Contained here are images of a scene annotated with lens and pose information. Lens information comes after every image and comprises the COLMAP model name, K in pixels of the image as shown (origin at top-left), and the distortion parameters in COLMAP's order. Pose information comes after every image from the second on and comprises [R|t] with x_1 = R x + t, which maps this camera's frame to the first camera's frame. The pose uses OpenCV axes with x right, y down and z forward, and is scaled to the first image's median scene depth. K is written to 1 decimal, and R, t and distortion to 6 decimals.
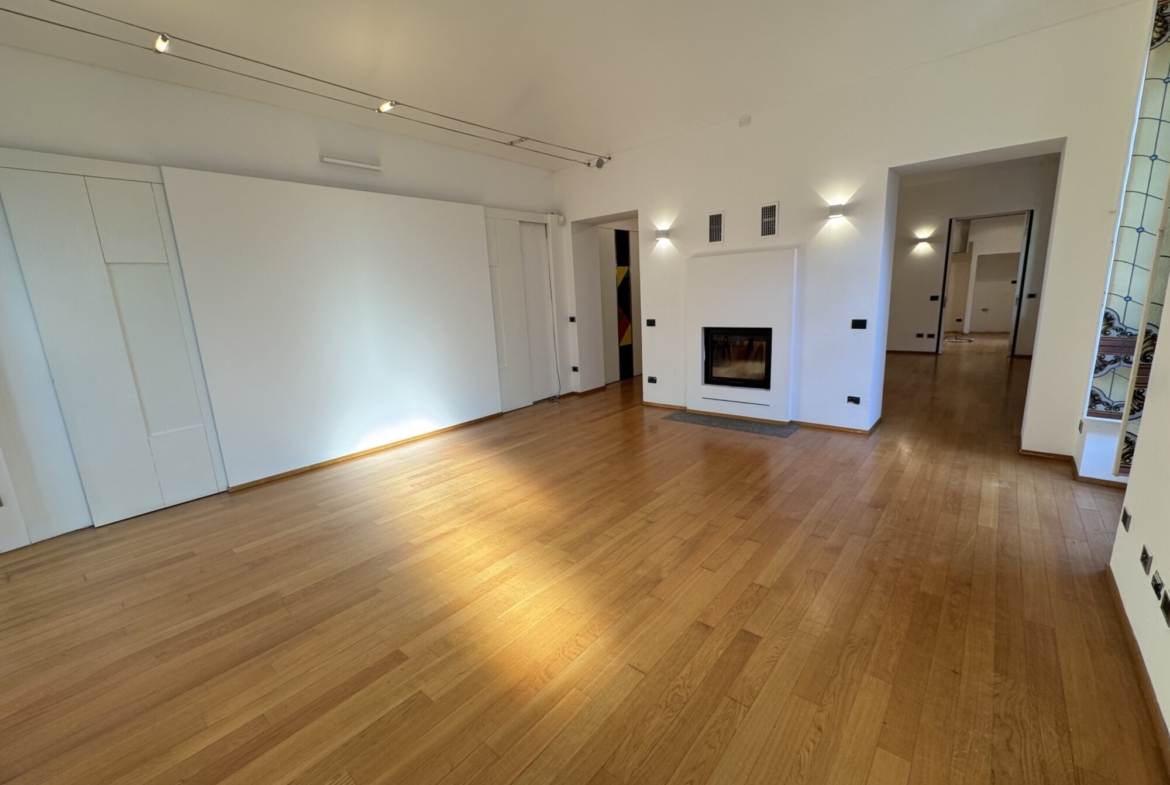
lens RADIAL K [[476.1, 0, 620.0], [0, 476.1, 394.4], [0, 0, 1]] dist [-0.000193, 0.000032]
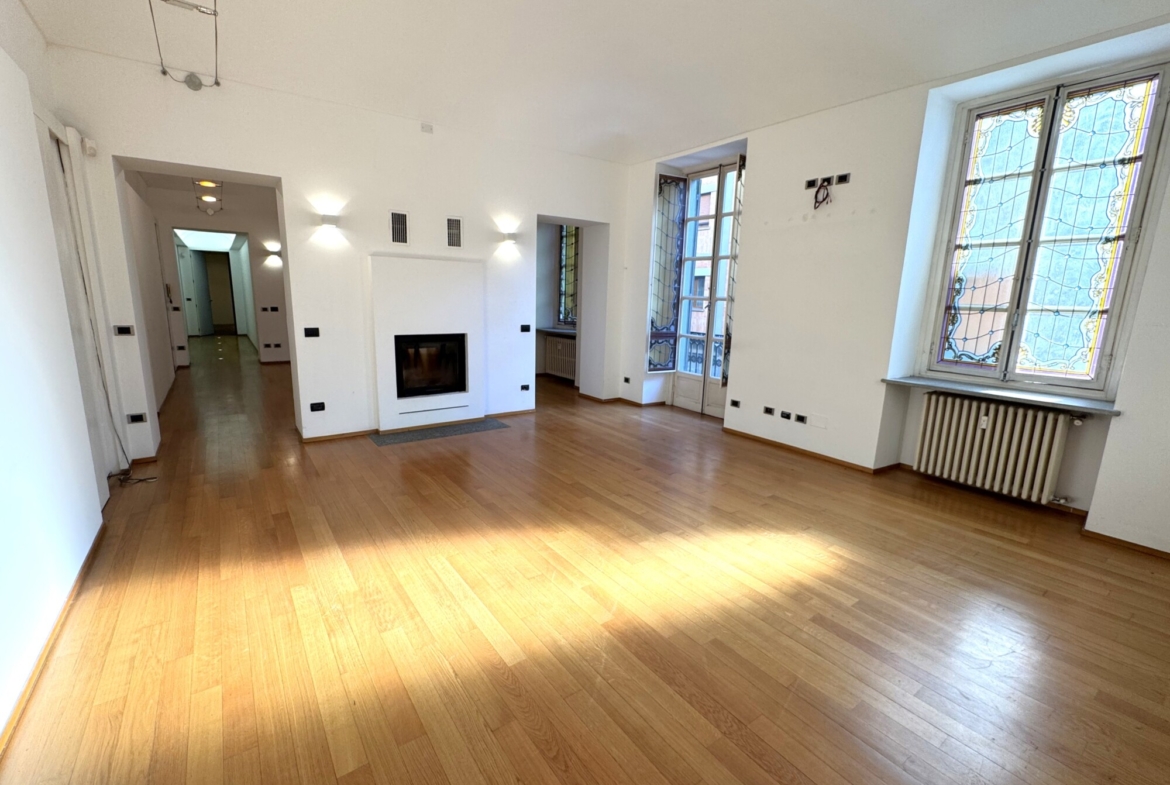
lens RADIAL K [[470.3, 0, 585.0], [0, 470.3, 392.5], [0, 0, 1]] dist [-0.001119, 0.000156]
pose [[0.289580, -0.140986, 0.946713, -0.661897], [0.164775, 0.981669, 0.095791, -0.069546], [-0.942864, 0.128256, 0.307502, 0.460272]]
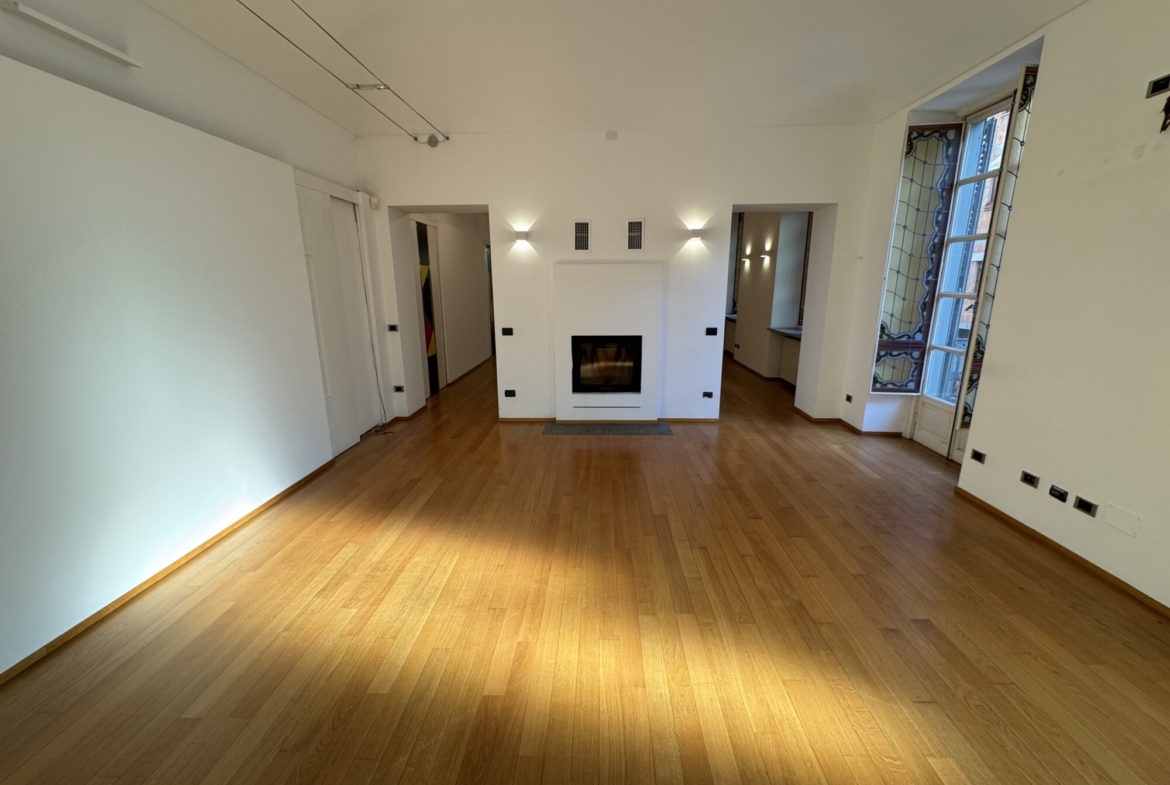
lens RADIAL K [[446.4, 0, 604.0], [0, 446.4, 393.8], [0, 0, 1]] dist [-0.001464, 0.000096]
pose [[0.797331, -0.100546, 0.595109, -0.383998], [0.094830, 0.994649, 0.040996, -0.061119], [-0.596046, 0.023747, 0.802599, 0.254334]]
